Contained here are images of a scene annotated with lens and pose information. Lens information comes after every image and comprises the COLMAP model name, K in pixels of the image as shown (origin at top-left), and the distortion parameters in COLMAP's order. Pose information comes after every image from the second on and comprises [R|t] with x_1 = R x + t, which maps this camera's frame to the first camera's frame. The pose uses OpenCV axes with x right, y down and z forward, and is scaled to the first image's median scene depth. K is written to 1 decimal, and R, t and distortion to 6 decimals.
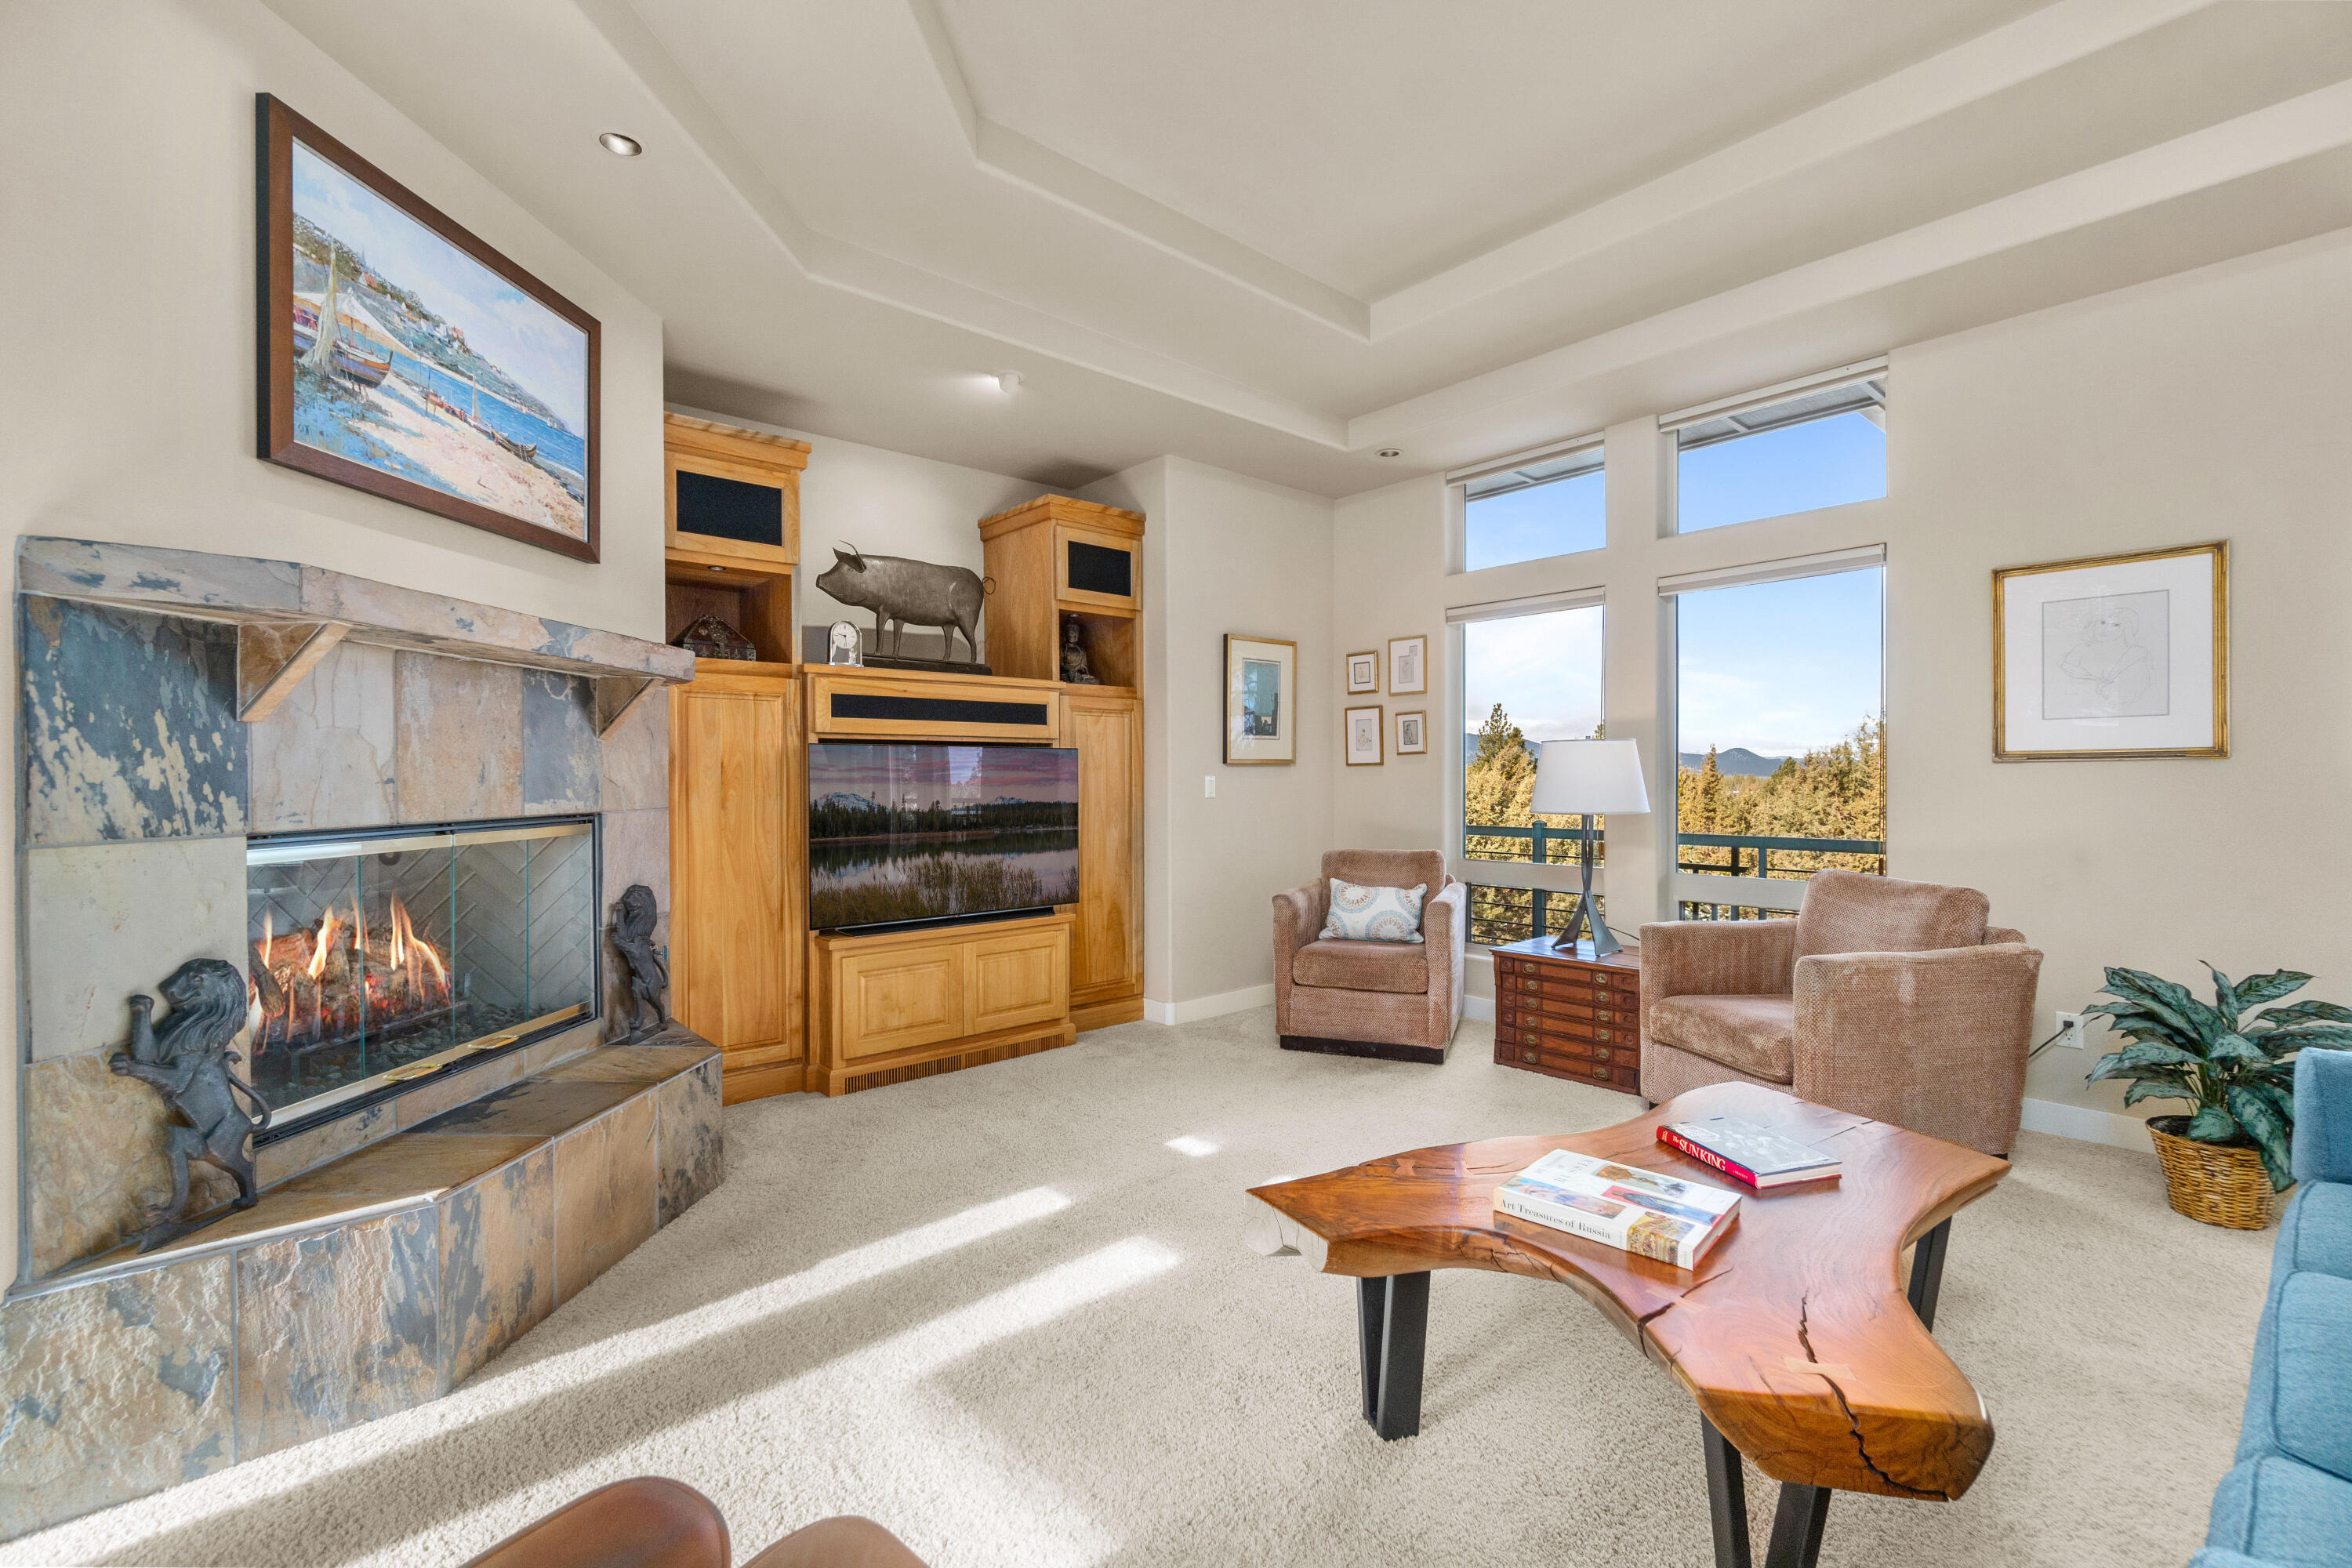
lens RADIAL K [[1013.3, 0, 1185.8], [0, 1013.3, 781.1], [0, 0, 1]] dist [0.002004, 0.000136]
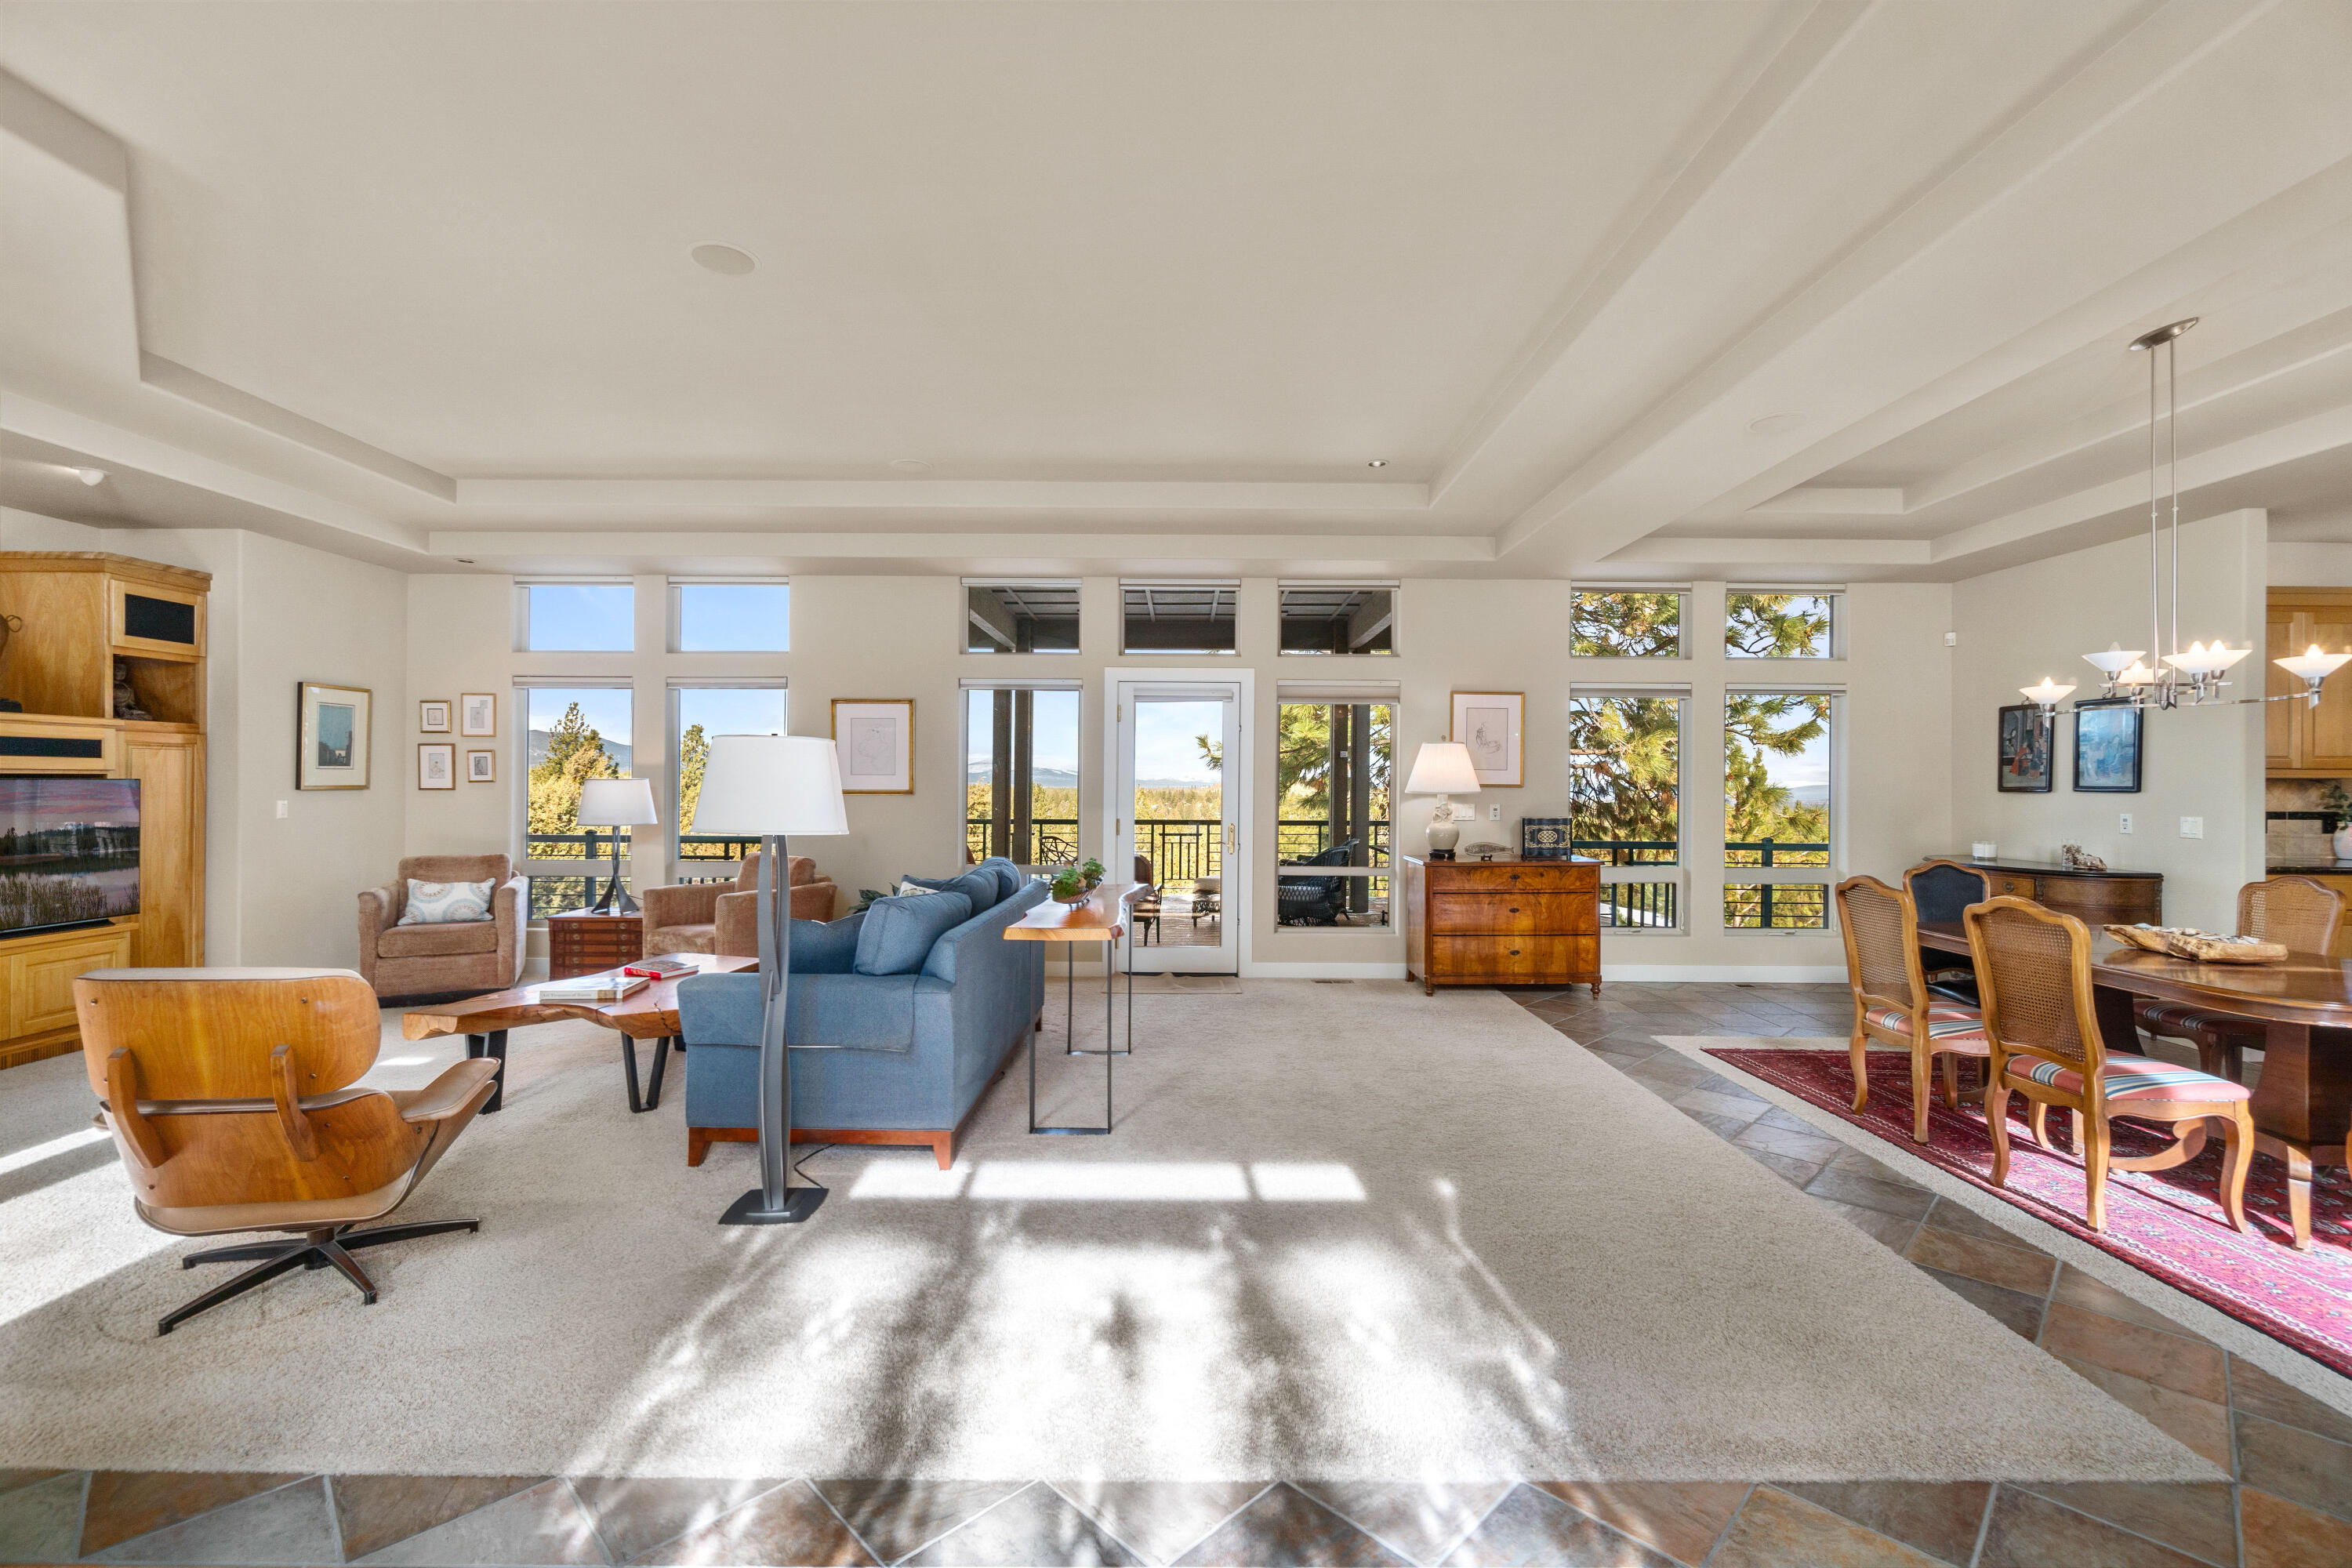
lens RADIAL K [[1013.3, 0, 1185.8], [0, 1013.3, 781.1], [0, 0, 1]] dist [0.002004, 0.000136]
pose [[0.666041, 0.007810, 0.745874, -0.196862], [-0.005408, 0.999969, -0.005642, -0.032914], [-0.745895, -0.000276, 0.666063, -0.731708]]
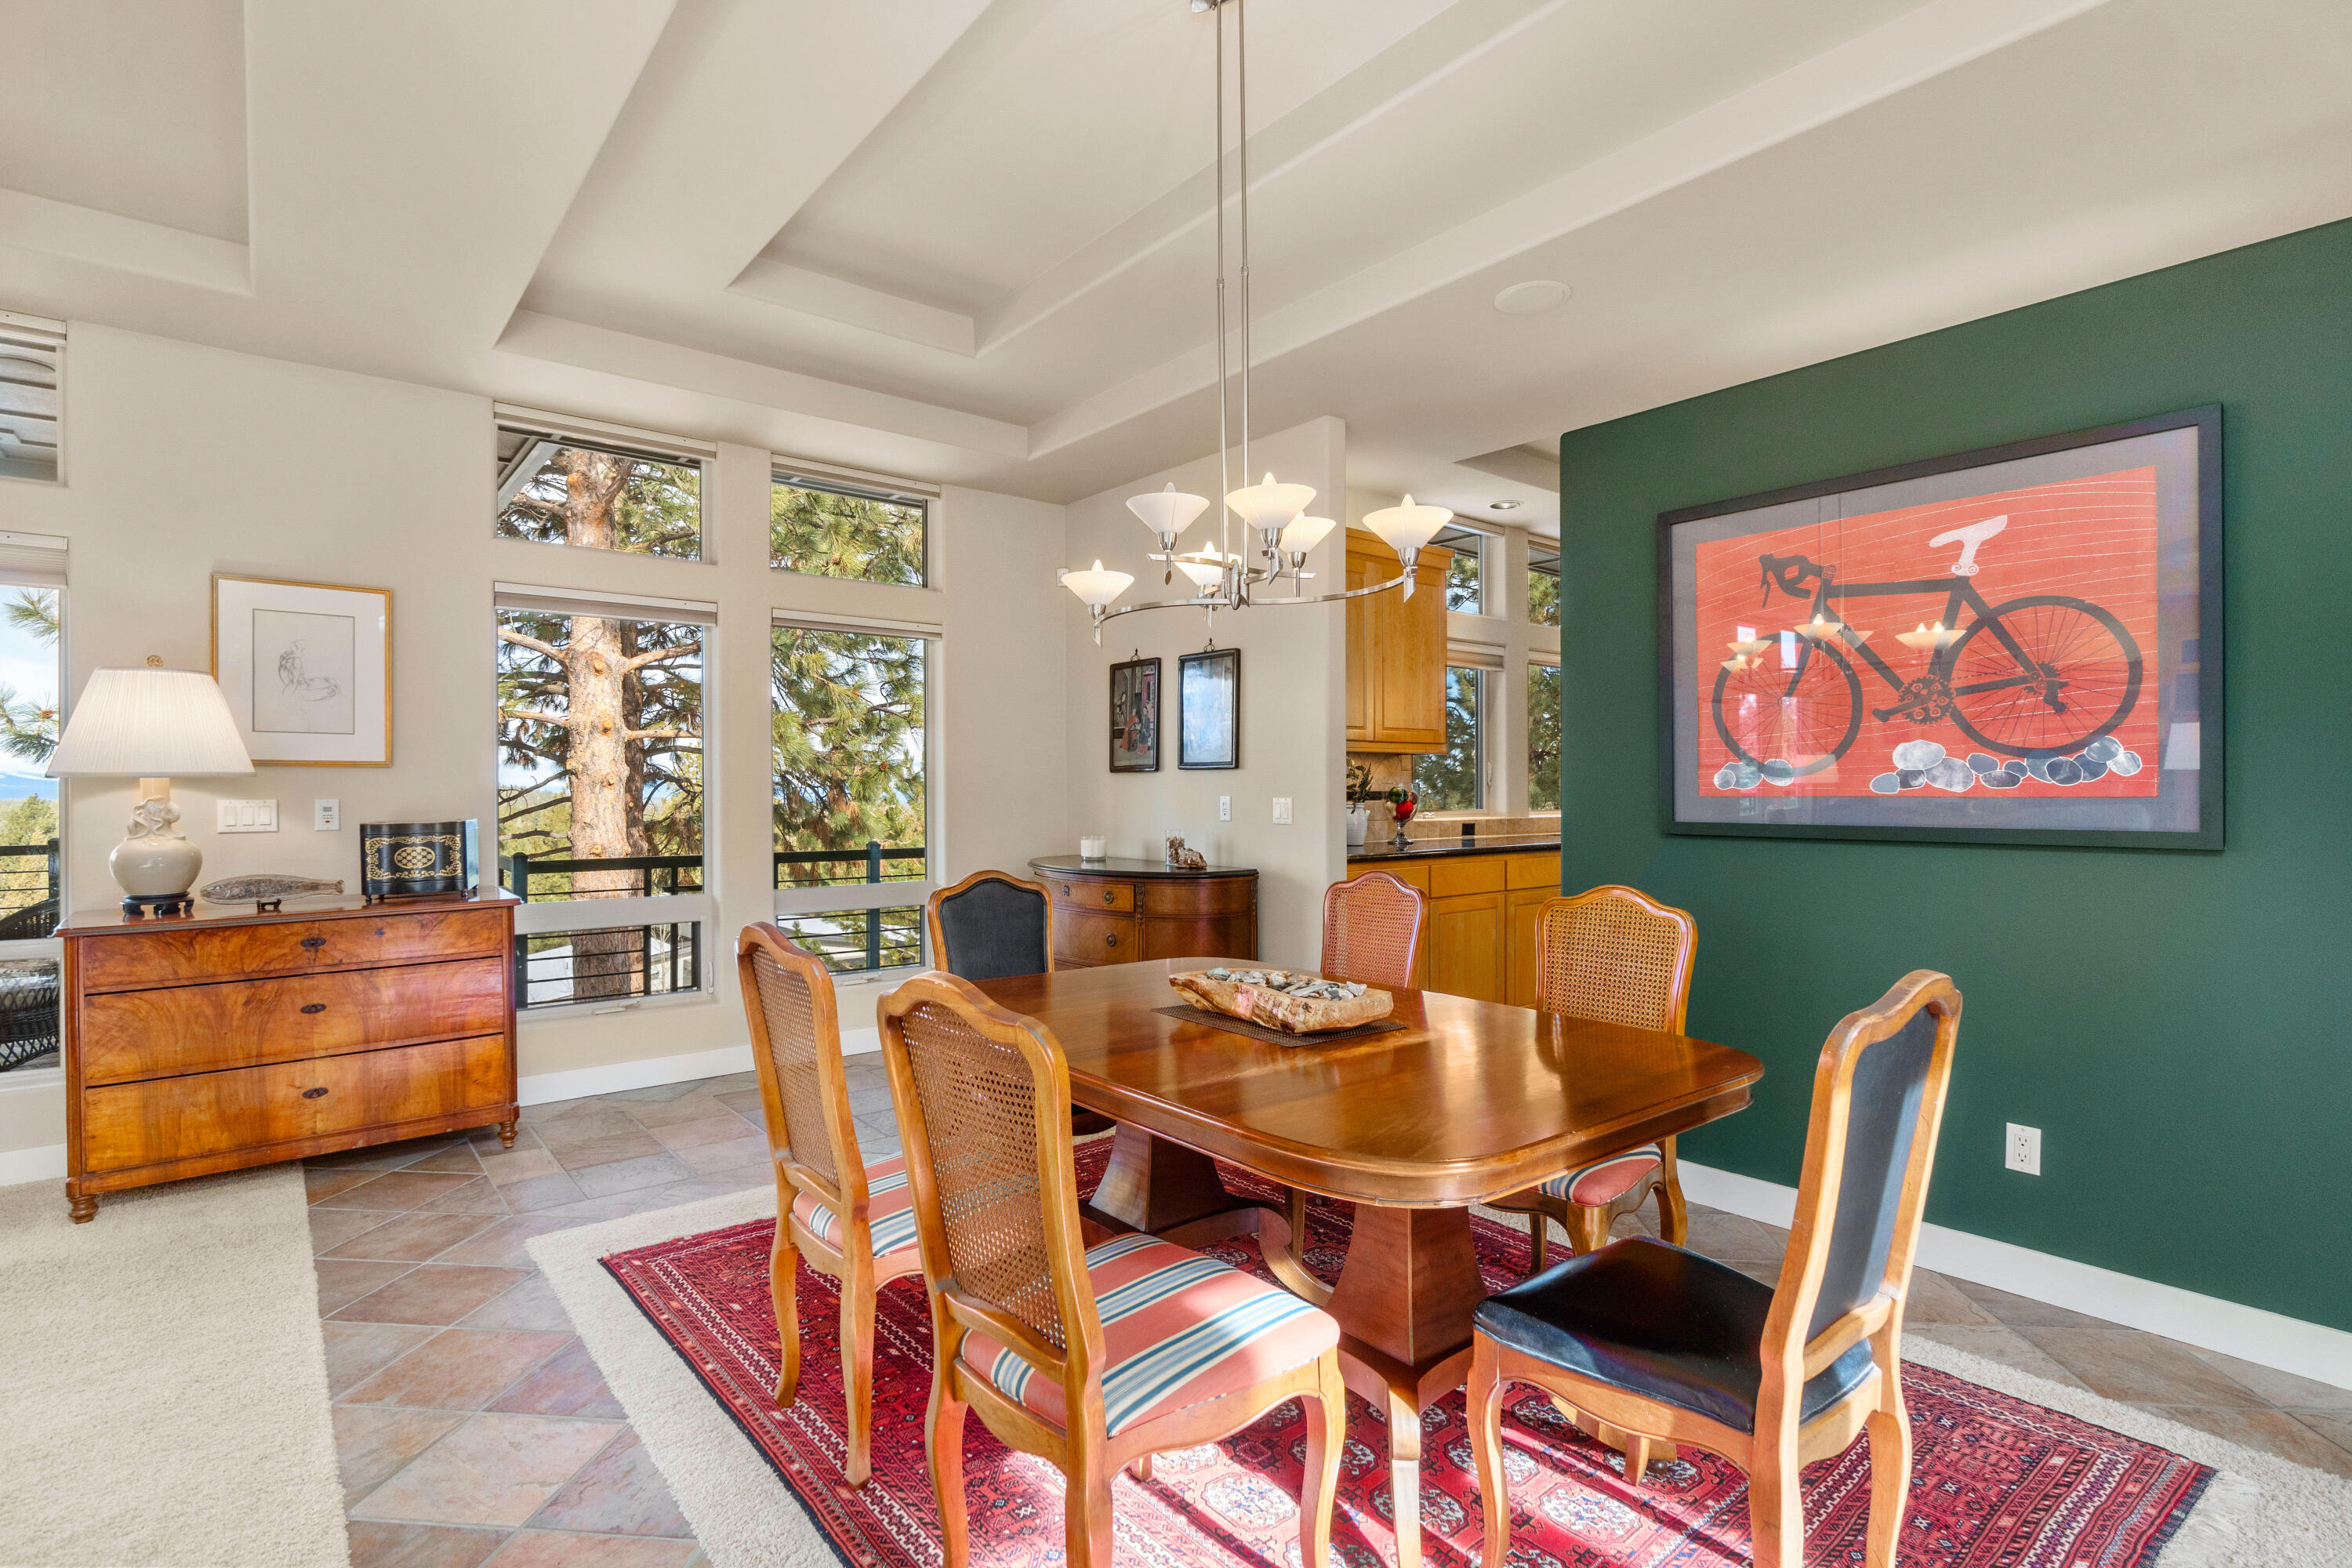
lens RADIAL K [[1104.5, 0, 1176.0], [0, 1104.5, 784.0], [0, 0, 1]] dist [-0.002130, -0.000384]
pose [[0.060141, 0.005882, 0.998173, 0.490964], [0.006433, 0.999960, -0.006280, -0.009176], [-0.998169, 0.006799, 0.060101, -0.784666]]
